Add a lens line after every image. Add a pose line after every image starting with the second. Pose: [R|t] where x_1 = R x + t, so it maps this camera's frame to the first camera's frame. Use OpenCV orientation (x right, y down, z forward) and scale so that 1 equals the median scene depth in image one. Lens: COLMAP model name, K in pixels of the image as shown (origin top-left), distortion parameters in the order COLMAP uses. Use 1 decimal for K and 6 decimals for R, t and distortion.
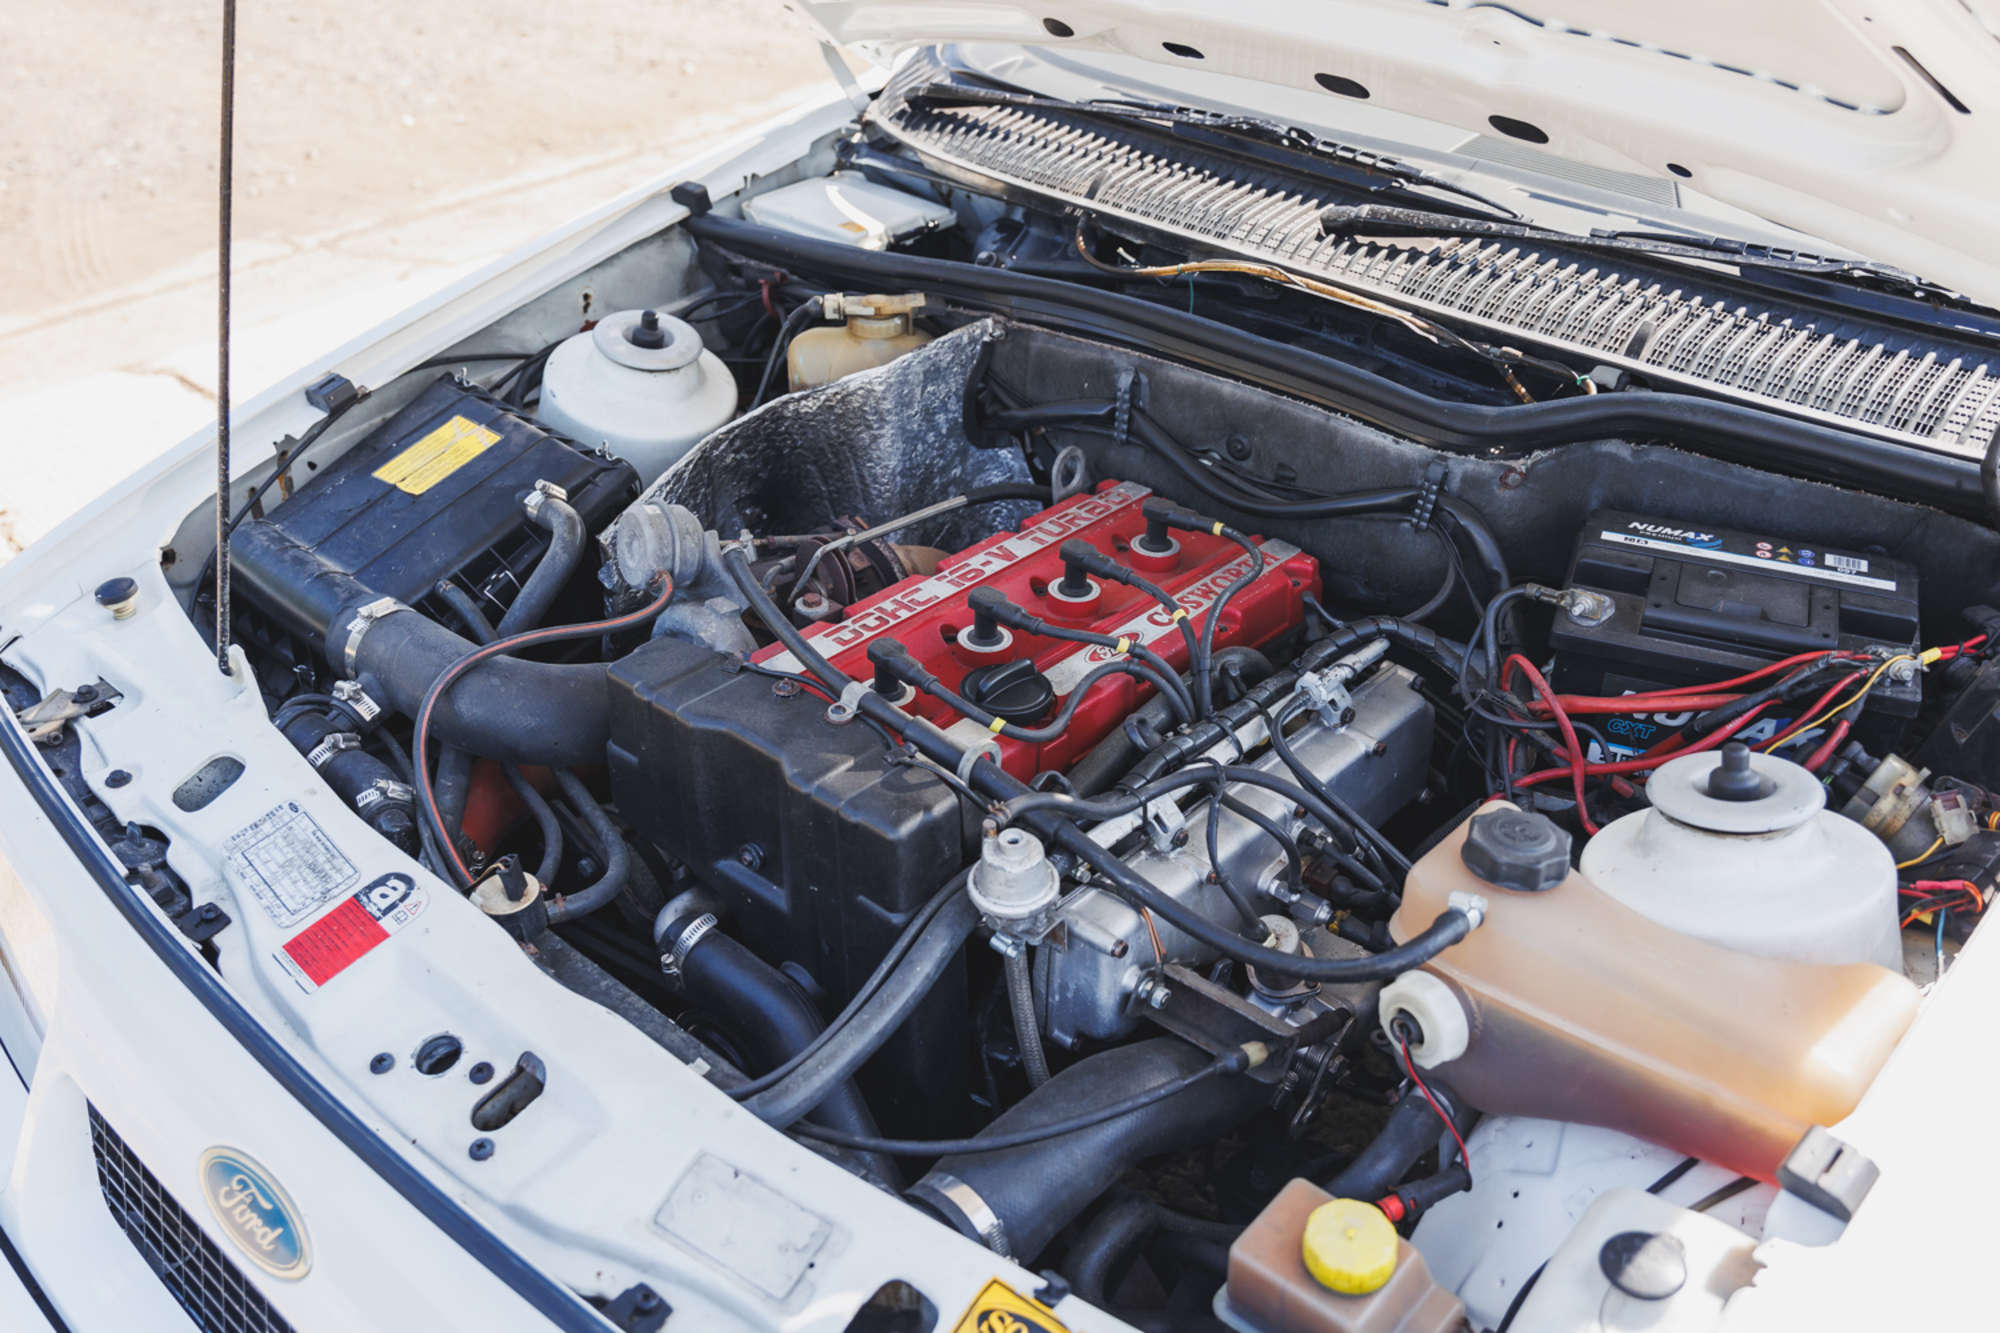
lens RADIAL K [[1785.4, 0, 1005.4], [0, 1785.4, 634.3], [0, 0, 1]] dist [-0.007617, 0.001119]
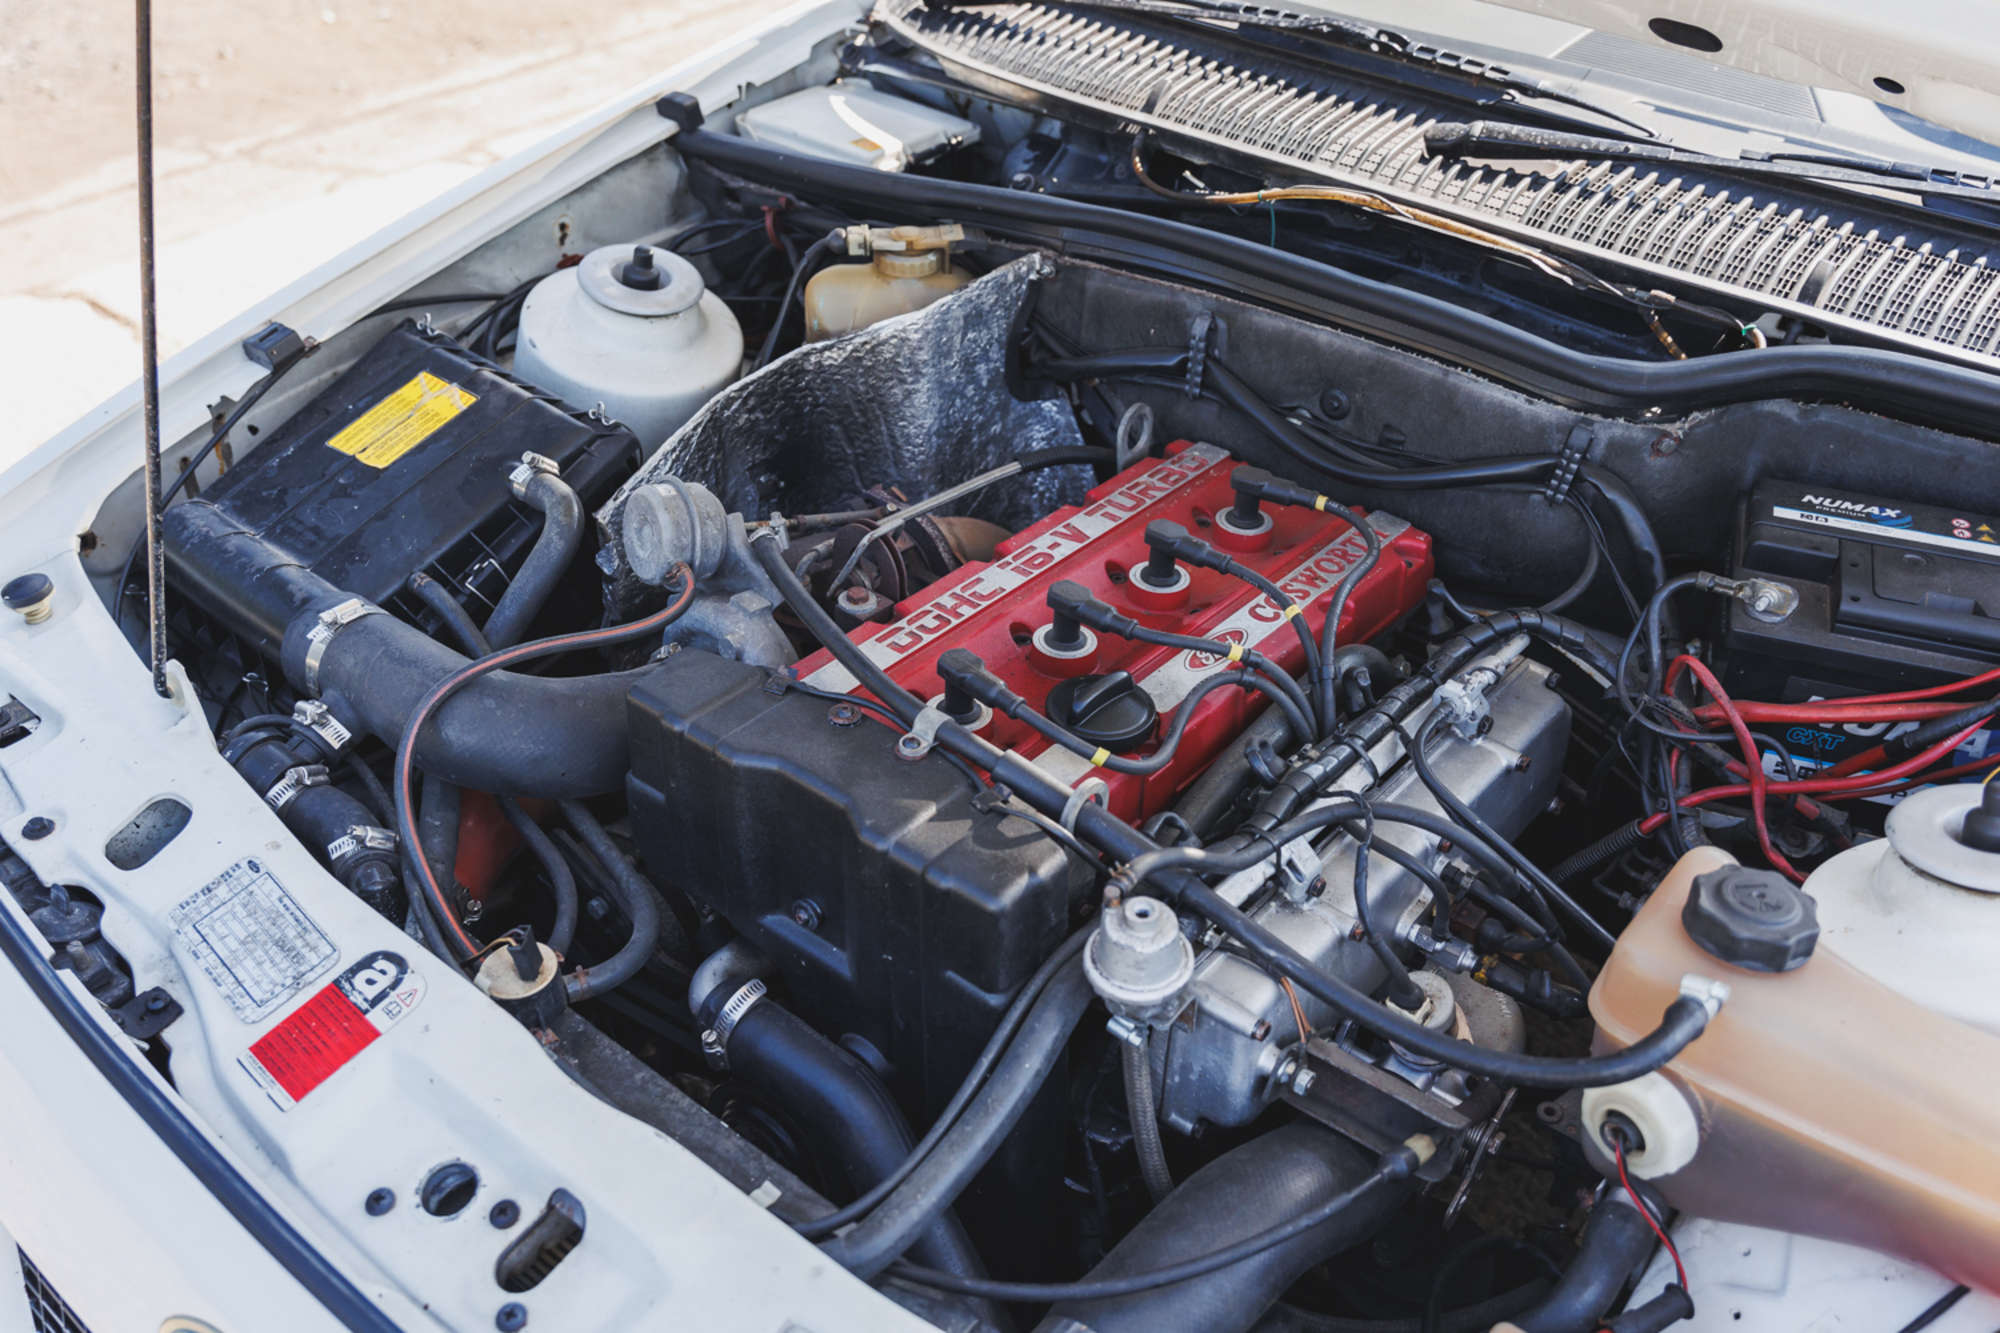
lens RADIAL K [[1785.4, 0, 1005.4], [0, 1785.4, 634.3], [0, 0, 1]] dist [-0.007617, 0.001119]
pose [[0.999283, -0.012523, 0.035729, -0.068755], [0.010564, 0.998458, 0.054493, -0.046545], [-0.036357, -0.054076, 0.997875, 0.145539]]
